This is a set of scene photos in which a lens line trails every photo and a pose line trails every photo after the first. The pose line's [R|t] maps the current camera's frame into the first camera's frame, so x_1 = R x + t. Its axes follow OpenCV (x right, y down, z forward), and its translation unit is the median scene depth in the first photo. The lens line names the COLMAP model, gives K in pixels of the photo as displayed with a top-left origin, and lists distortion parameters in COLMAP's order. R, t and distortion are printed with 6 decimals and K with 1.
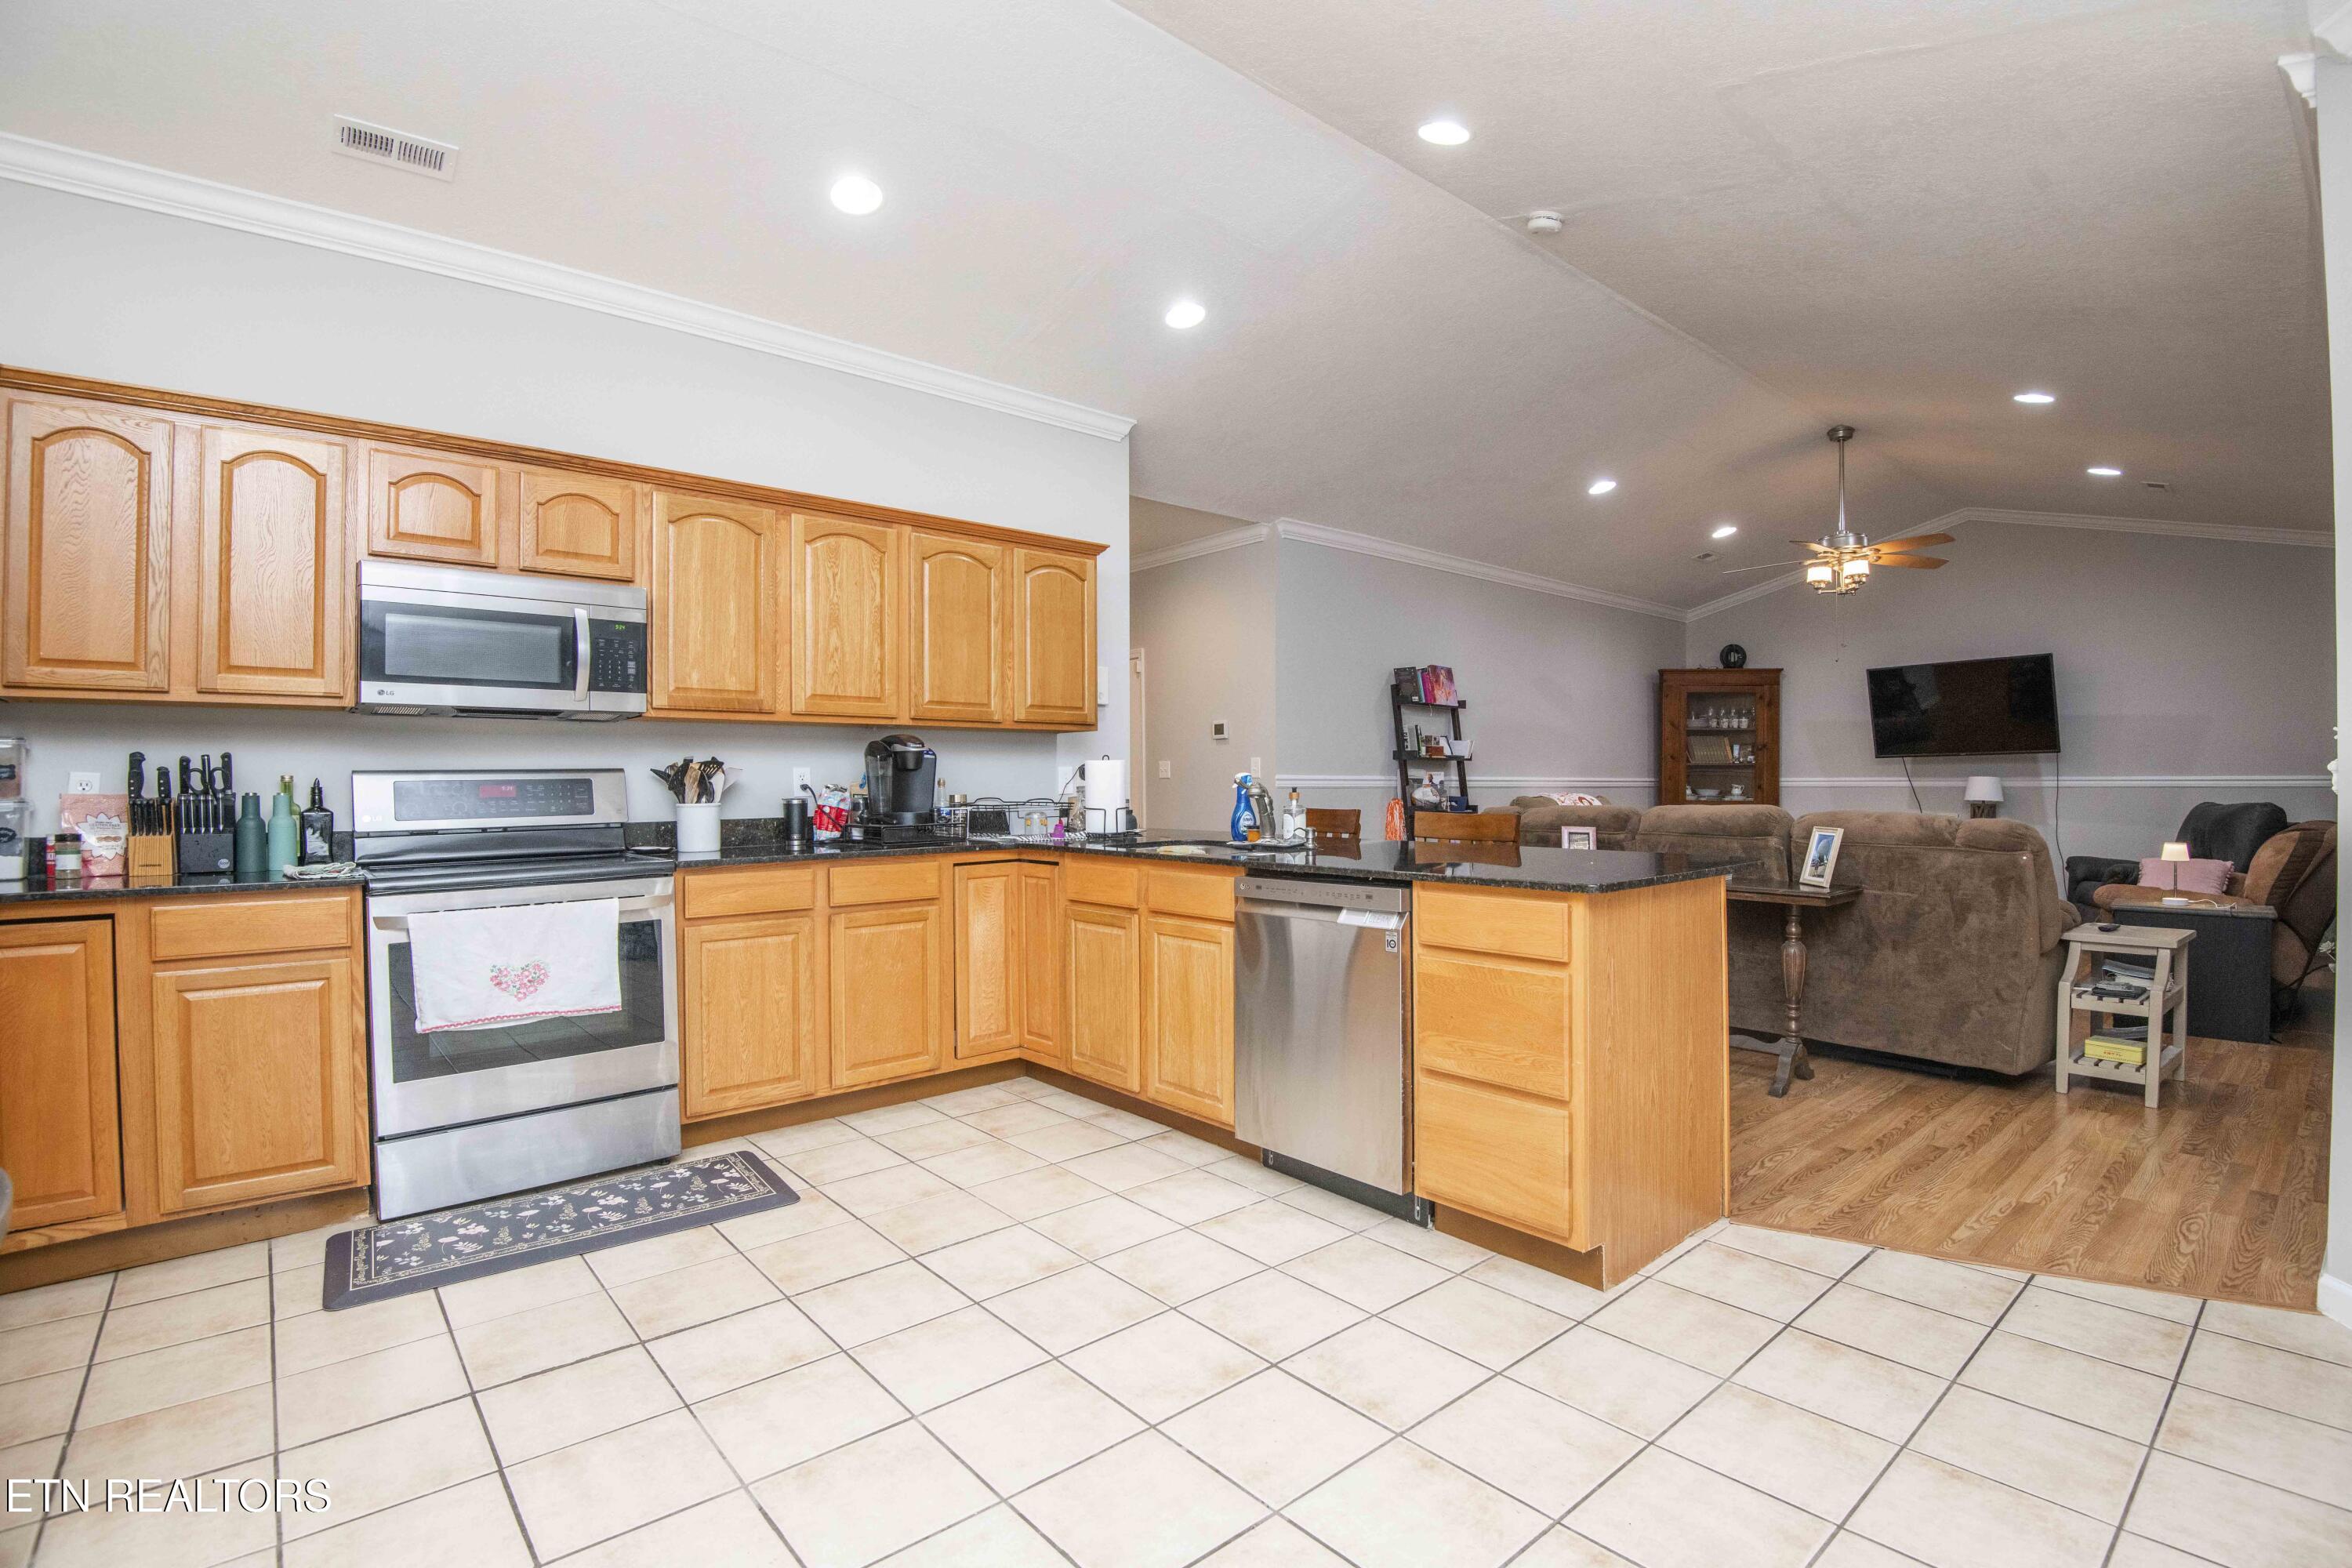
lens RADIAL K [[1087.3, 0, 1181.6], [0, 1087.3, 787.8], [0, 0, 1]] dist [-0.018803, -0.012911]
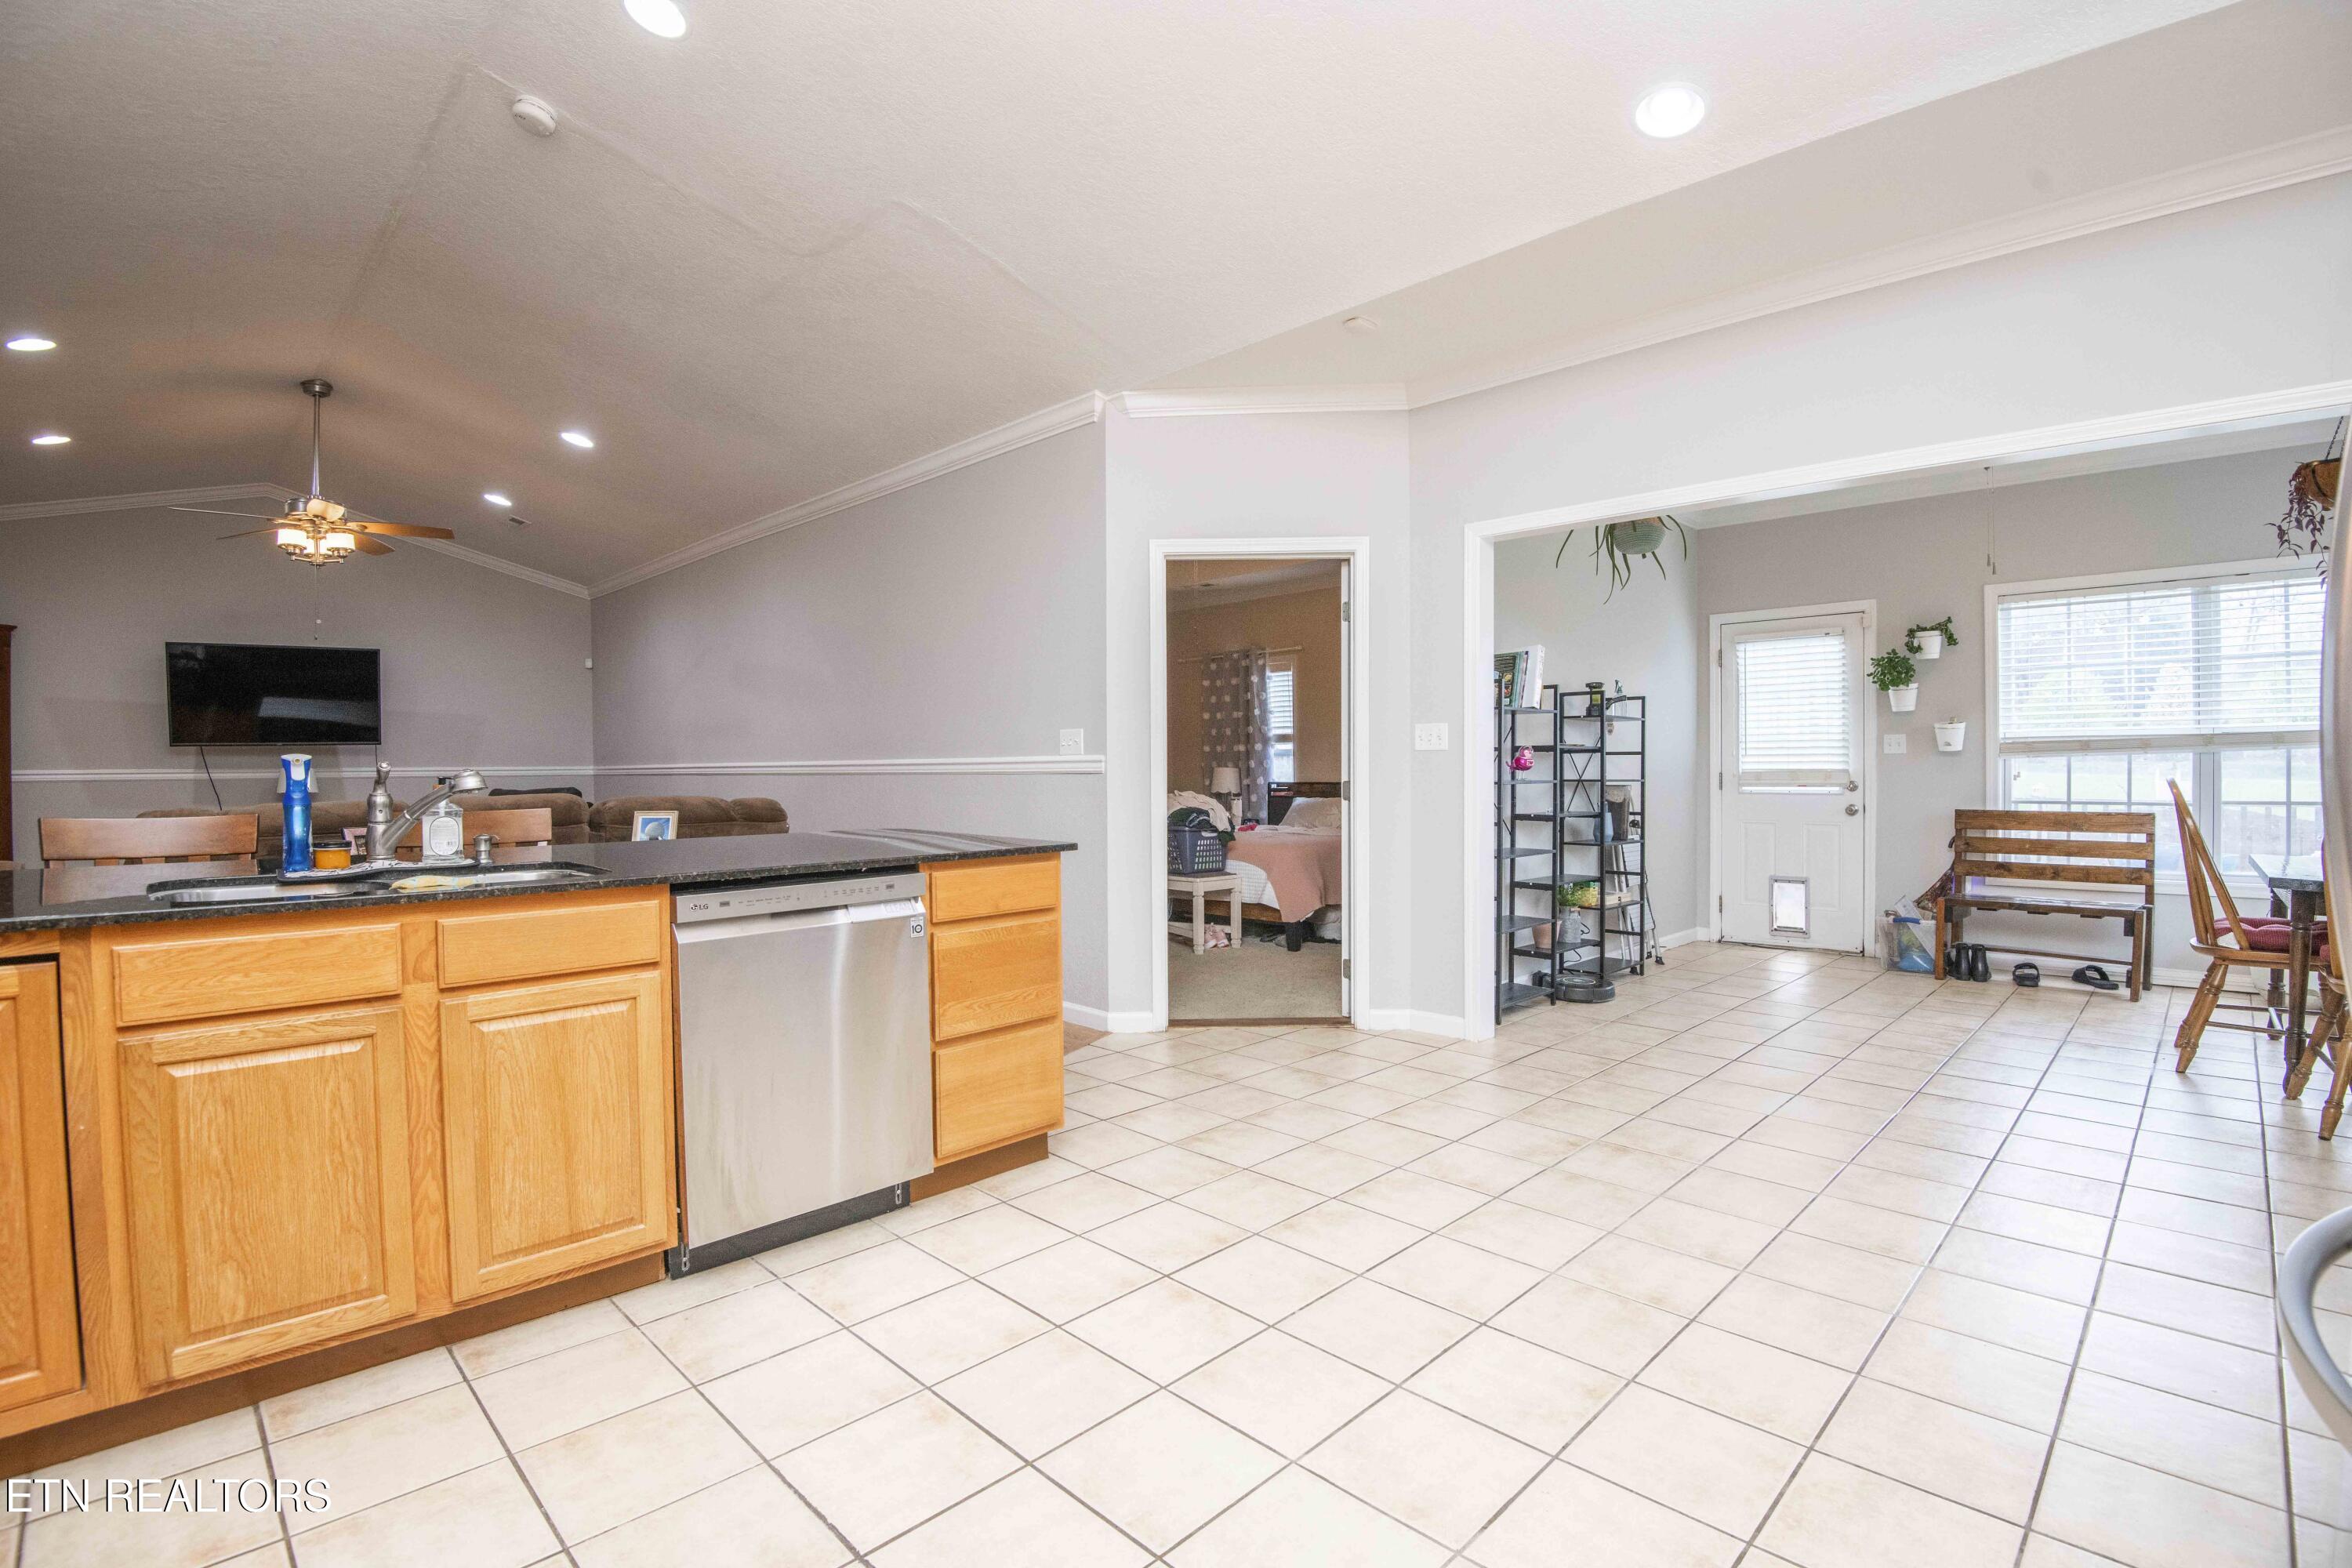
lens RADIAL K [[1087.3, 0, 1187.6], [0, 1087.3, 783.5], [0, 0, 1]] dist [-0.018803, -0.012911]
pose [[-0.081029, -0.013675, 0.996618, -0.646056], [0.012738, 0.999810, 0.014754, -0.000983], [-0.996630, 0.013890, -0.080839, 0.656238]]
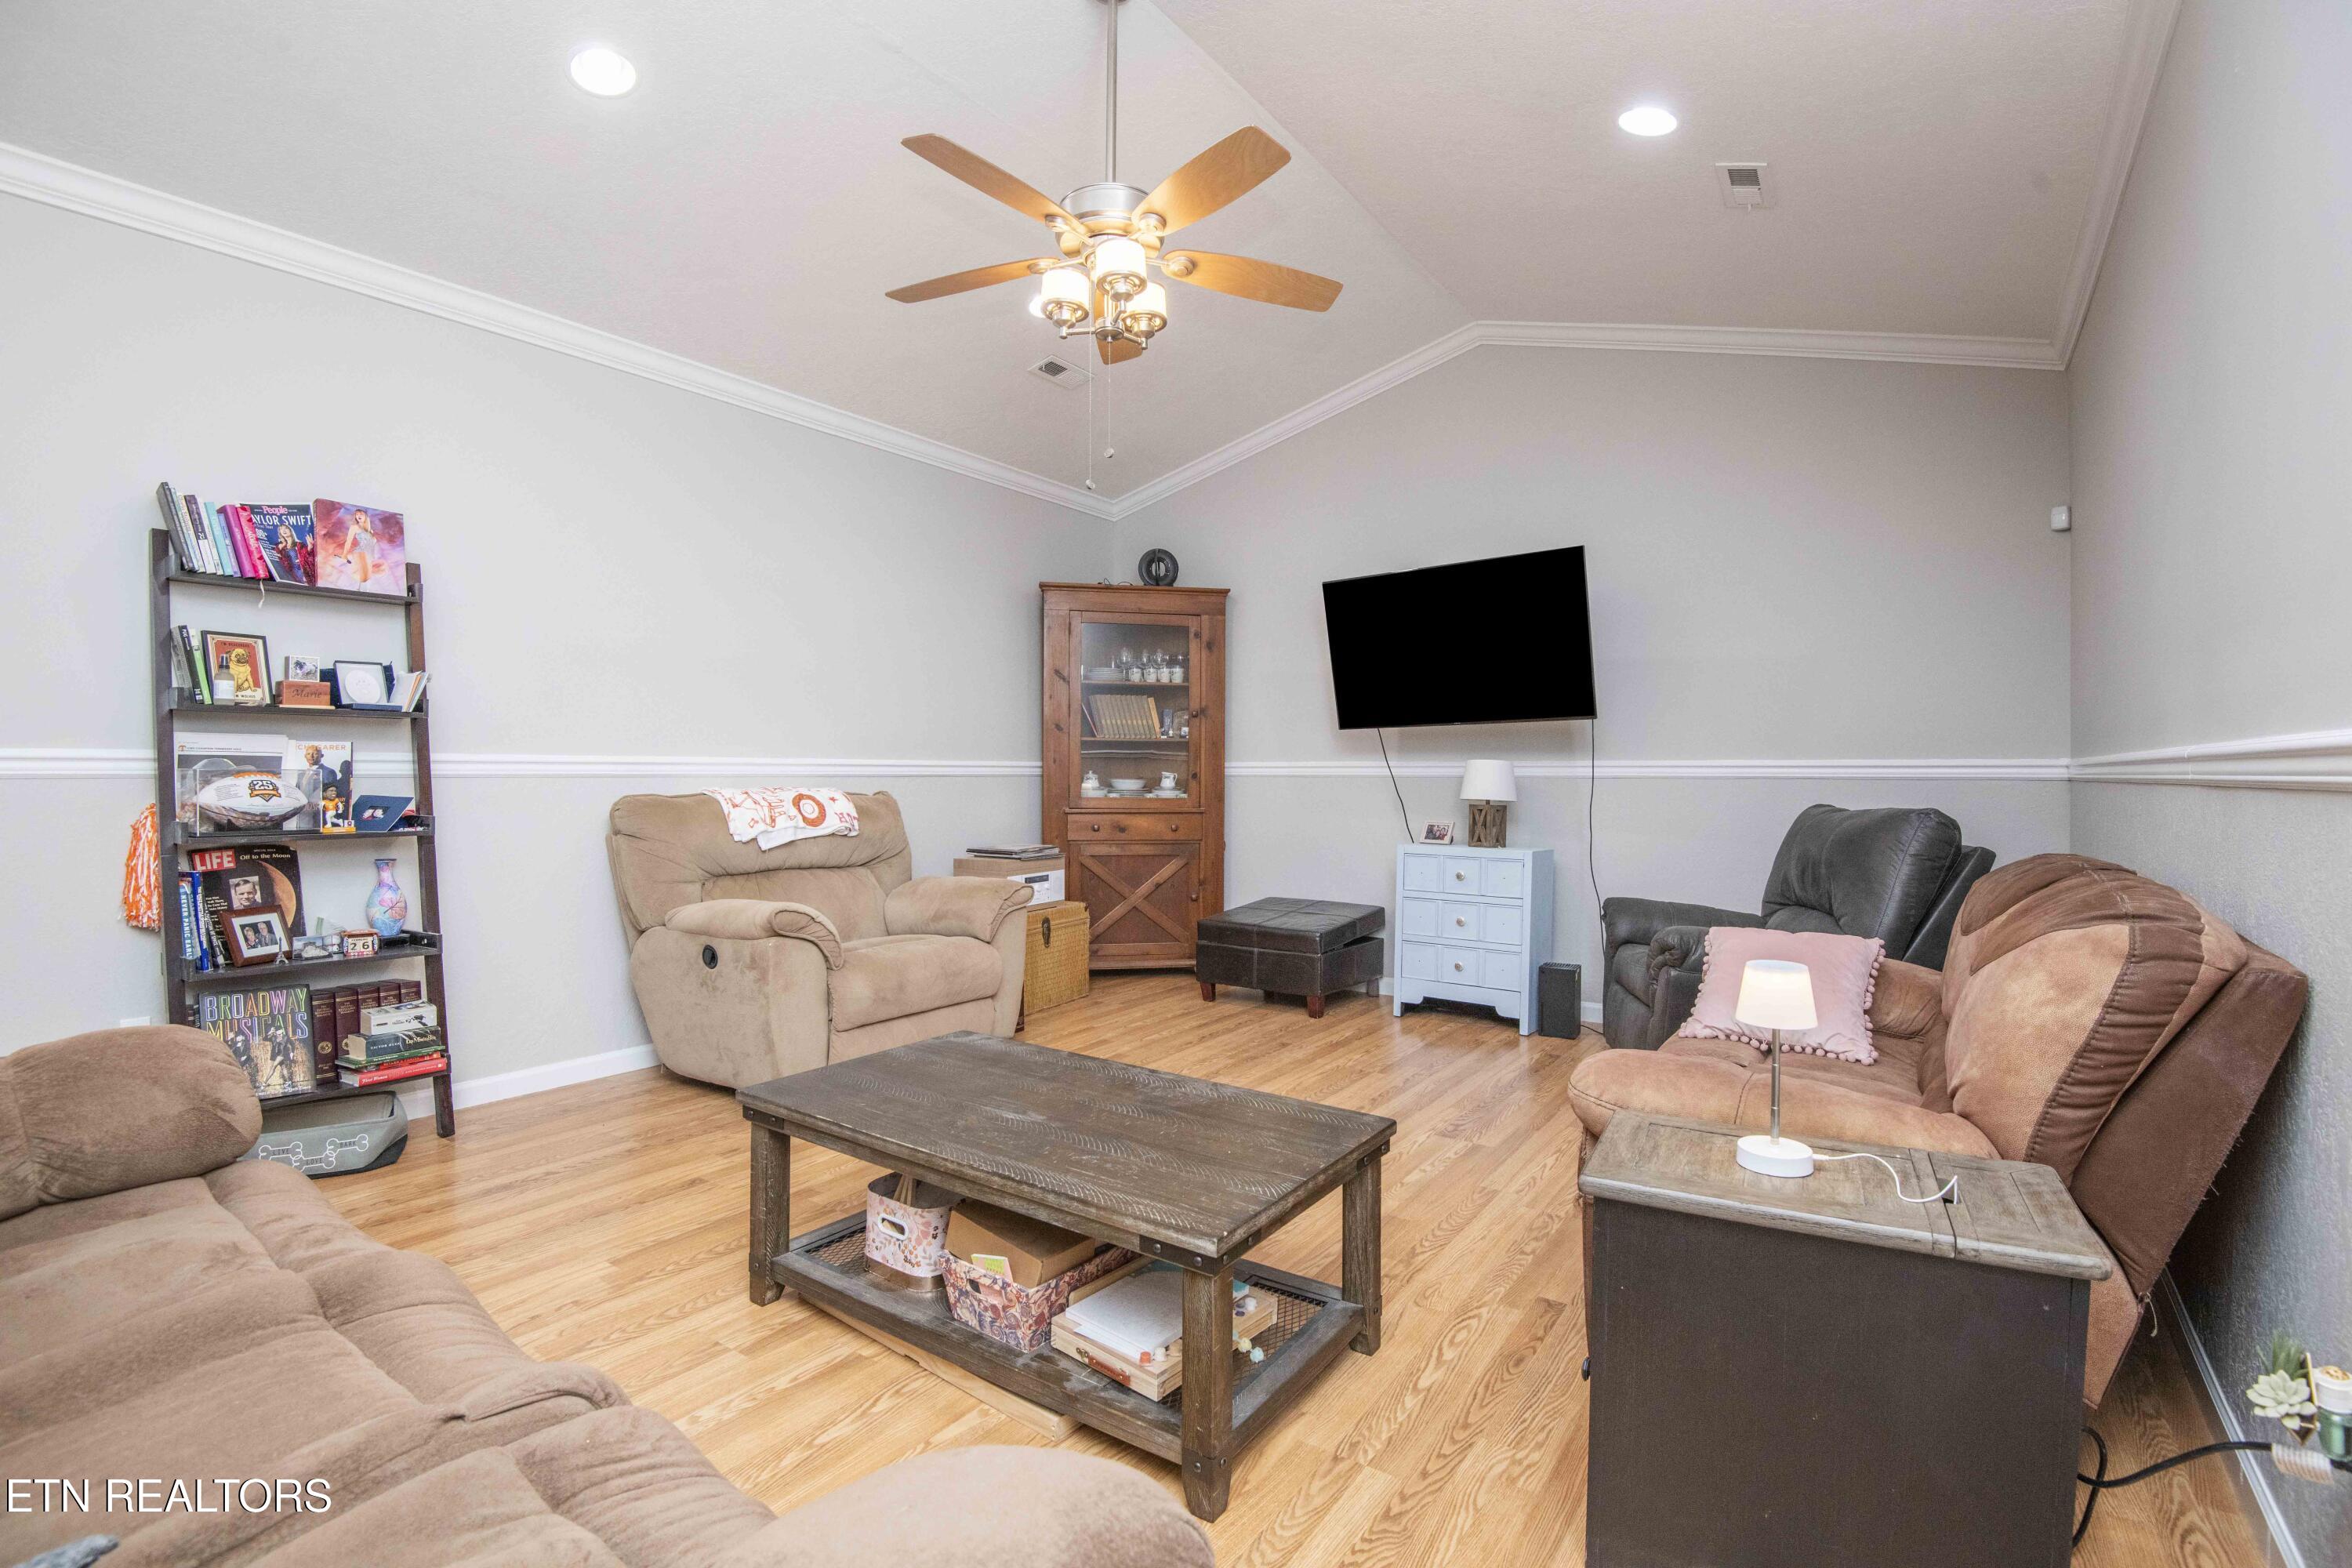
lens RADIAL K [[1087.3, 0, 1185.8], [0, 1087.3, 784.5], [0, 0, 1]] dist [-0.018803, -0.012911]
pose [[0.965684, -0.000719, 0.259718, 1.003844], [-0.001266, 0.999971, 0.007476, -0.002235], [-0.259716, -0.007548, 0.965656, 1.076090]]
